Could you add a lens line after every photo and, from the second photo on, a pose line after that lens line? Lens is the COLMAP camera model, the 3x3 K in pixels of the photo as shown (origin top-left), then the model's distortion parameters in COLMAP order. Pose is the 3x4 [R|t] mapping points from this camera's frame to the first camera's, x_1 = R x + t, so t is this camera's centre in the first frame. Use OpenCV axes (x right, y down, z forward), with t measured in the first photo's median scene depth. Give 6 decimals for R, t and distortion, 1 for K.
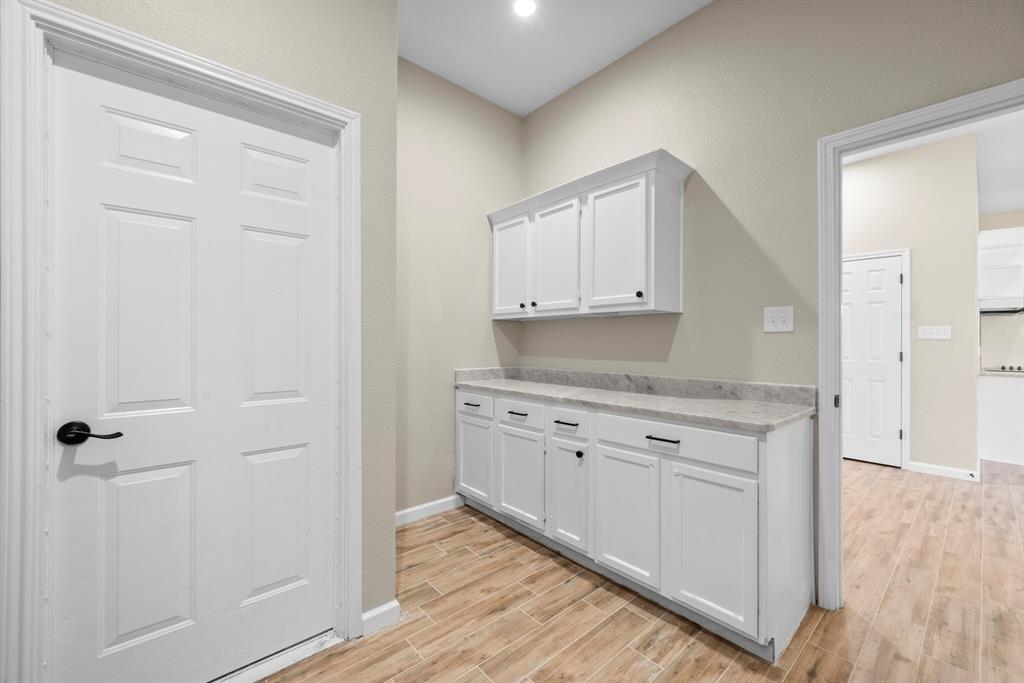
lens RADIAL K [[407.5, 0, 510.5], [0, 407.5, 342.8], [0, 0, 1]] dist [0.001268, 0.000533]
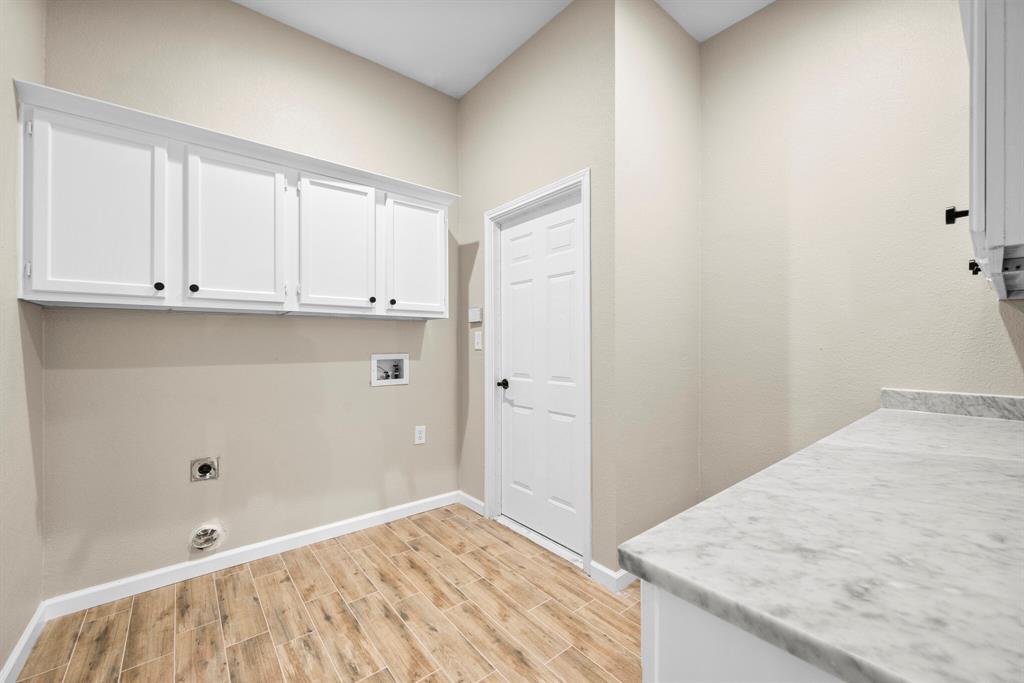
lens RADIAL K [[407.5, 0, 511.0], [0, 407.5, 342.0], [0, 0, 1]] dist [0.001268, 0.000533]
pose [[-0.028358, -0.005280, -0.999584, 0.978748], [0.000556, 0.999986, -0.005298, -0.004555], [0.999598, -0.000706, -0.028355, 0.844392]]
